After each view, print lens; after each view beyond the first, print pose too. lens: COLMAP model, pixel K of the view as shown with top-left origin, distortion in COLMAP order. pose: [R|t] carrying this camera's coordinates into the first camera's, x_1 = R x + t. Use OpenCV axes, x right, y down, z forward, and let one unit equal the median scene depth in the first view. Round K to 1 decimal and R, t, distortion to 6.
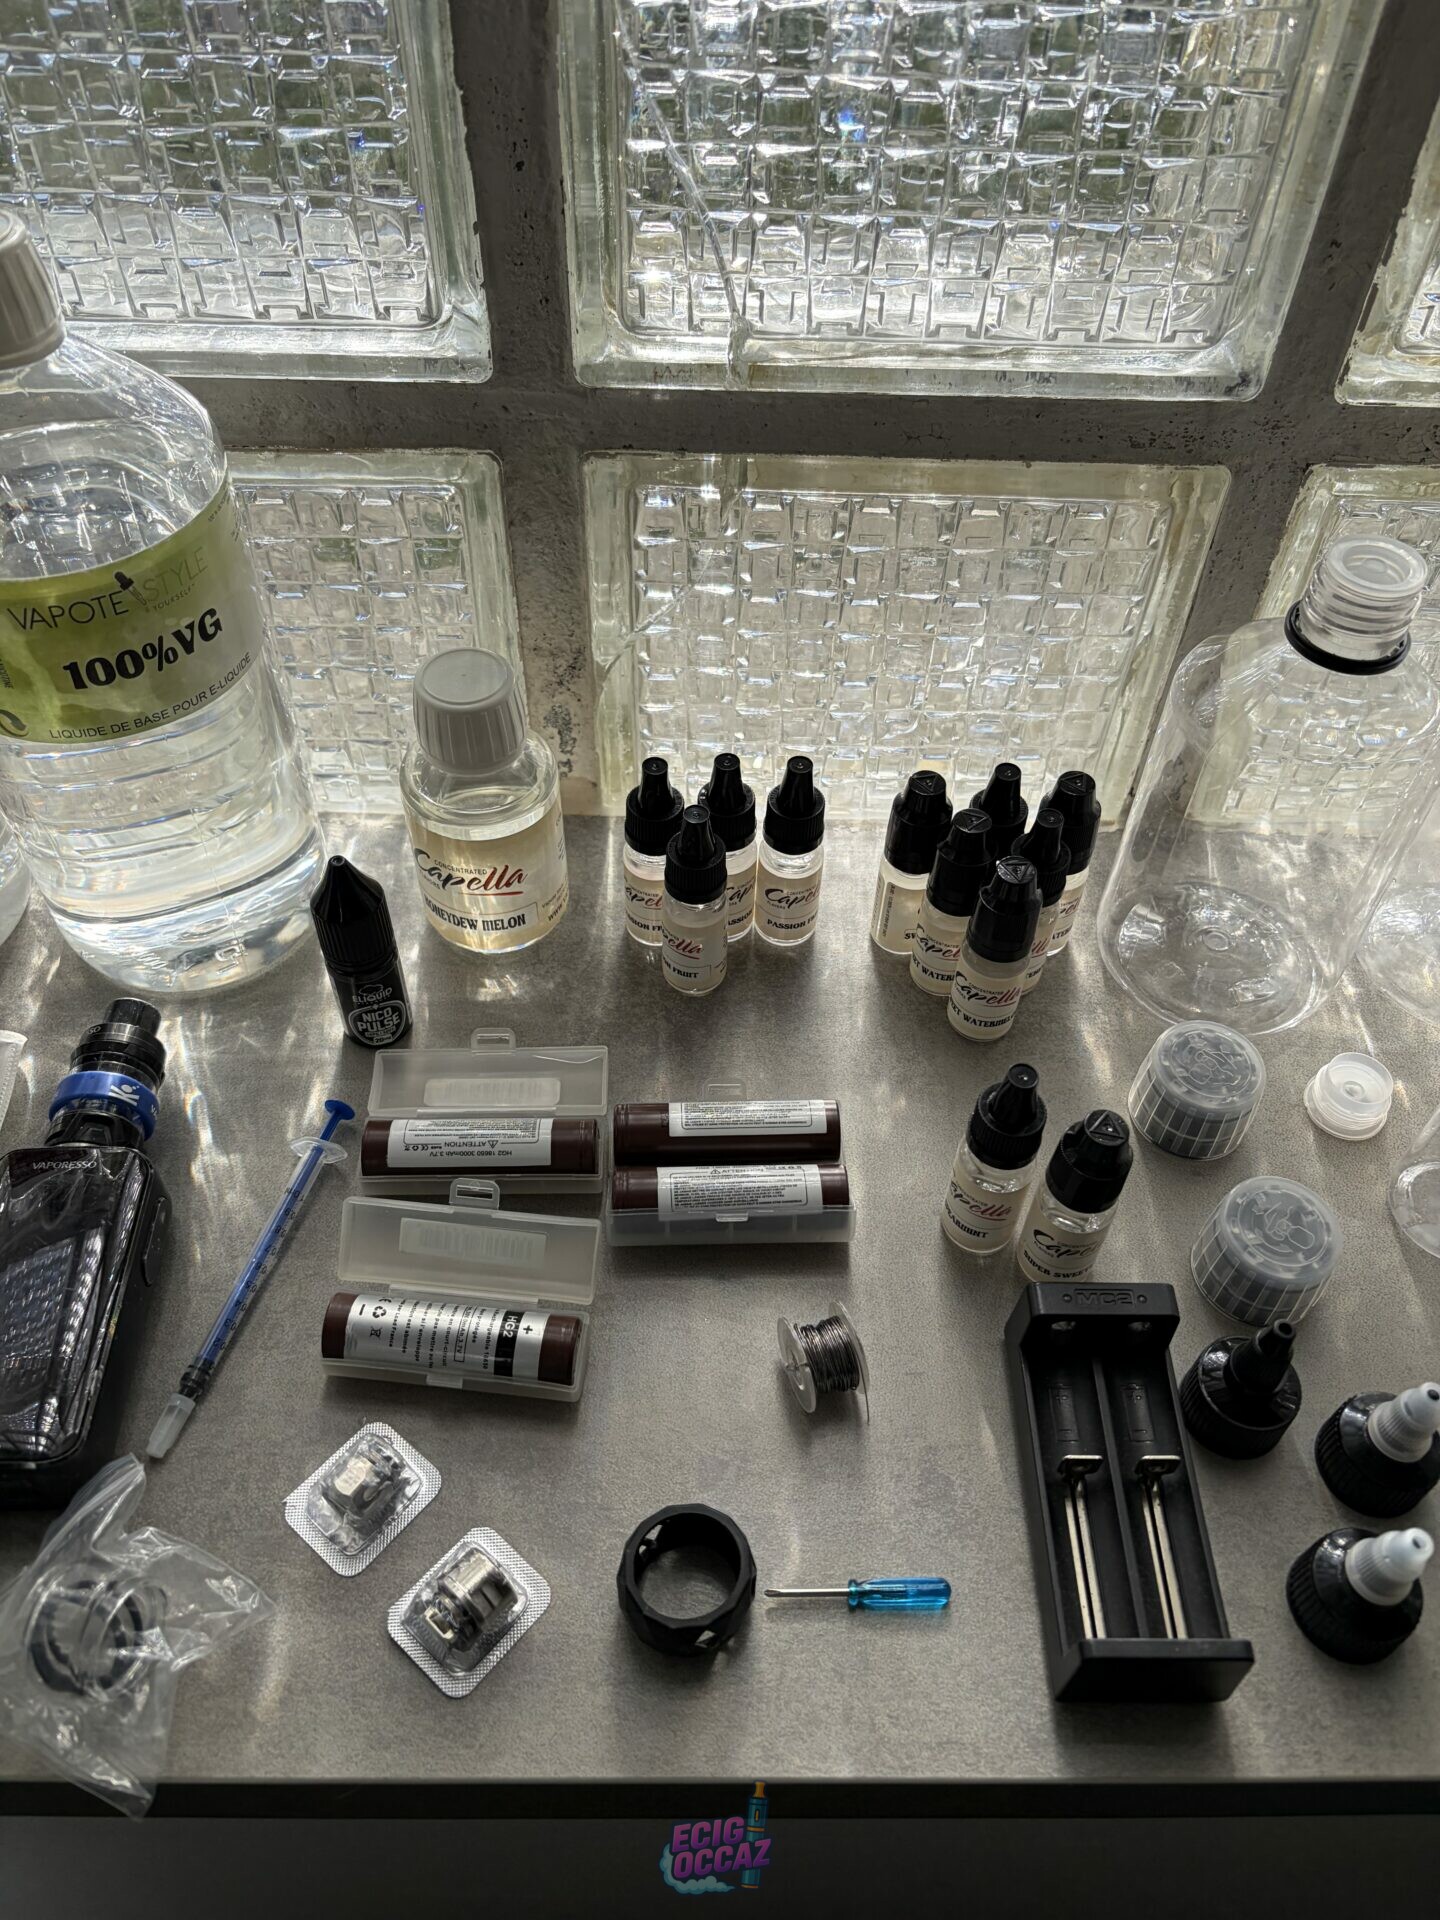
lens RADIAL K [[1435.3, 0, 736.9], [0, 1435.3, 964.8], [0, 0, 1]] dist [0.001448, -0.027582]
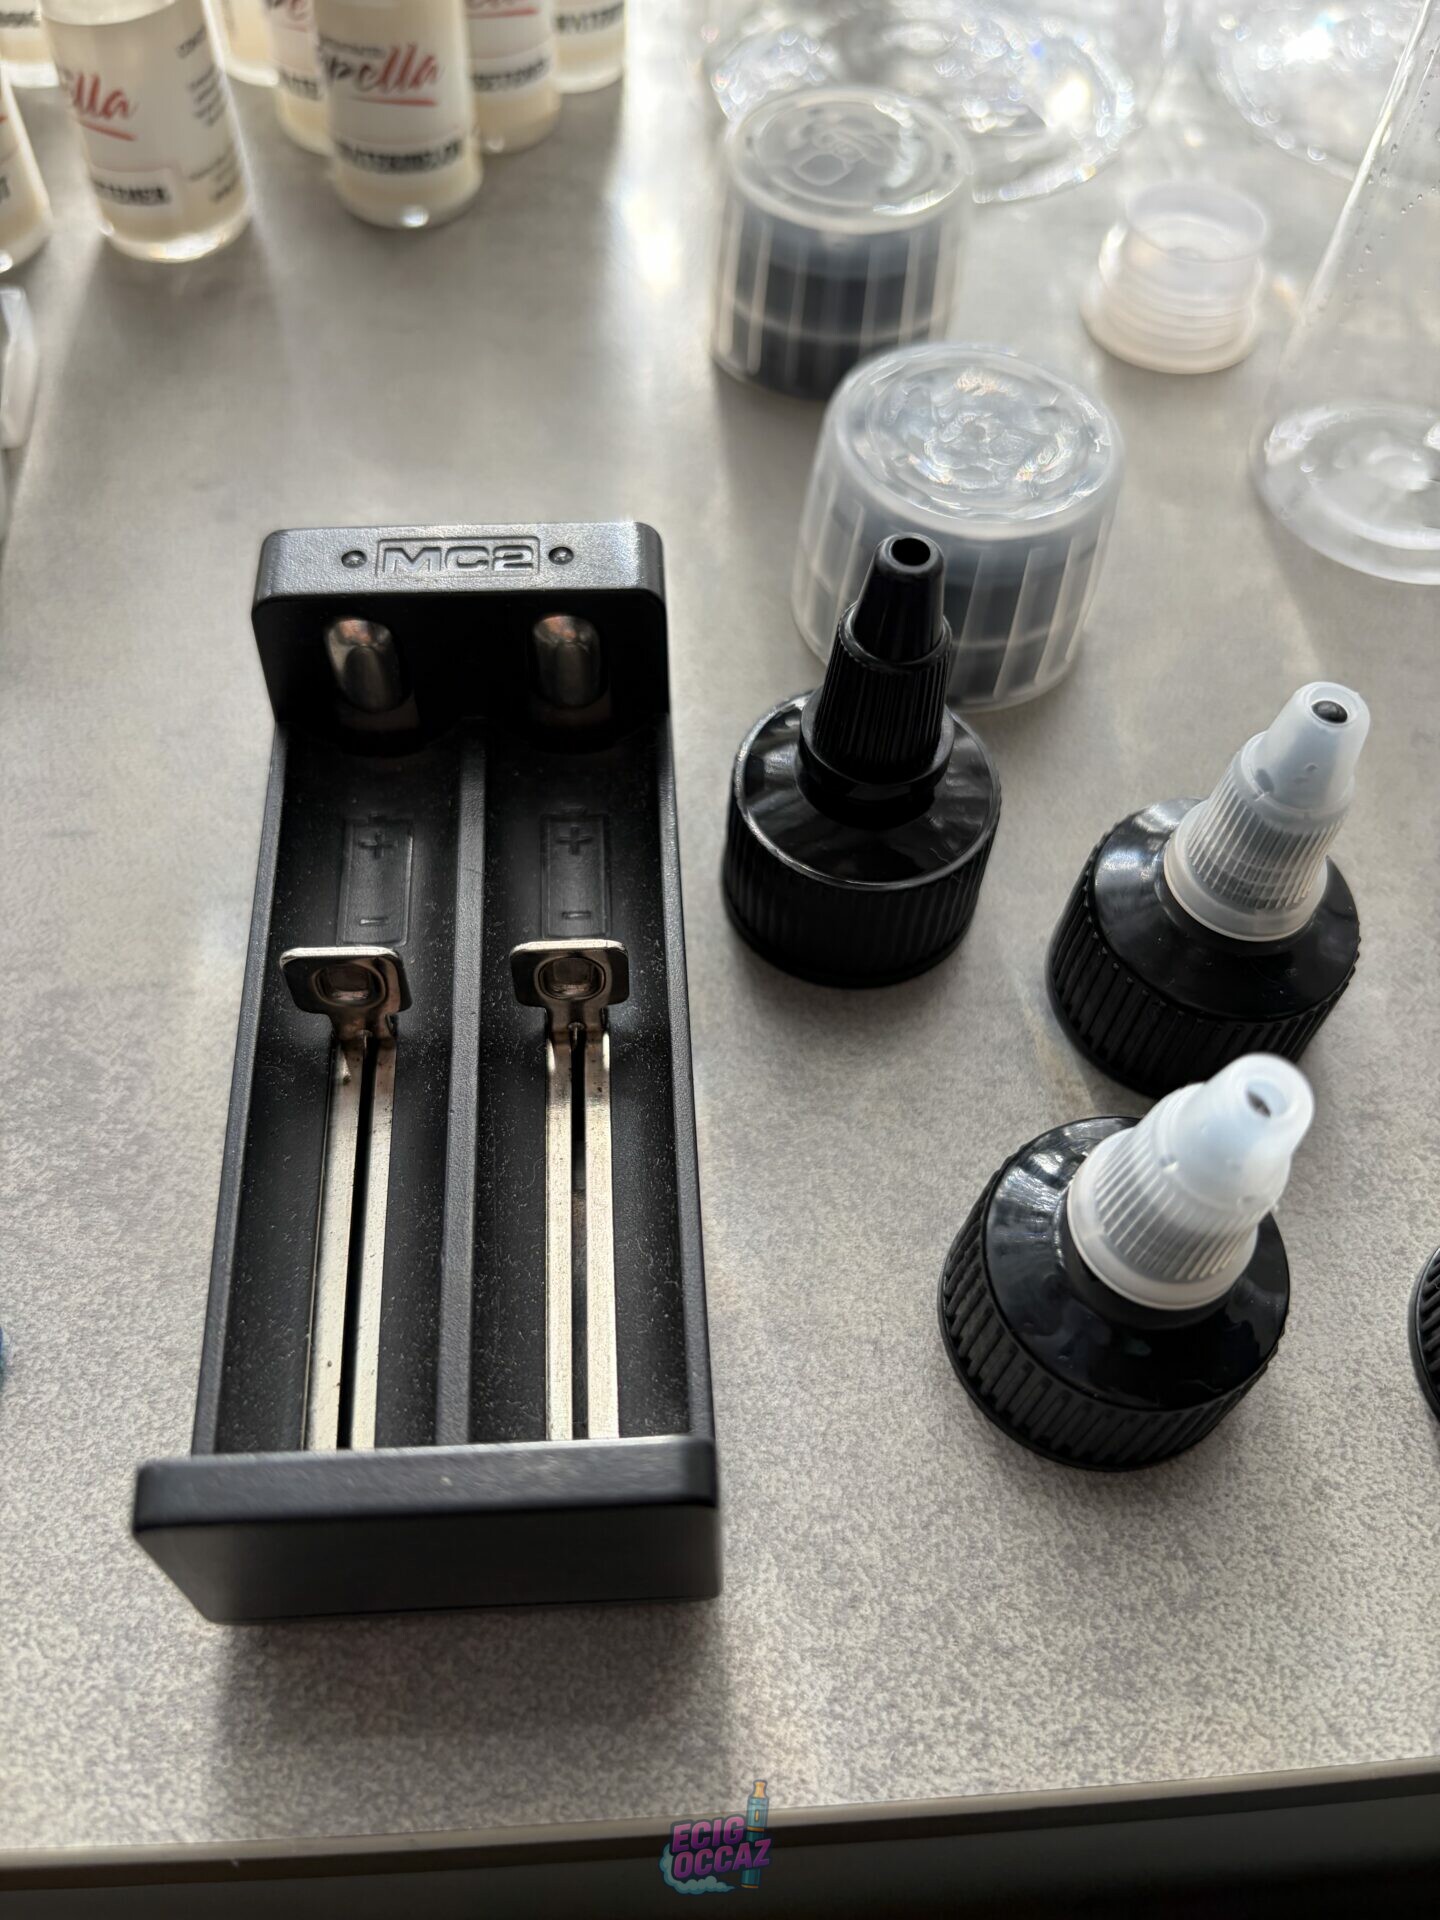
lens RADIAL K [[1435.3, 0, 721.6], [0, 1435.3, 979.2], [0, 0, 1]] dist [0.001448, -0.027582]
pose [[0.998606, -0.047010, 0.024002, 0.258002], [0.042495, 0.985763, 0.162684, 0.233345], [-0.031308, -0.161437, 0.986386, 0.513581]]
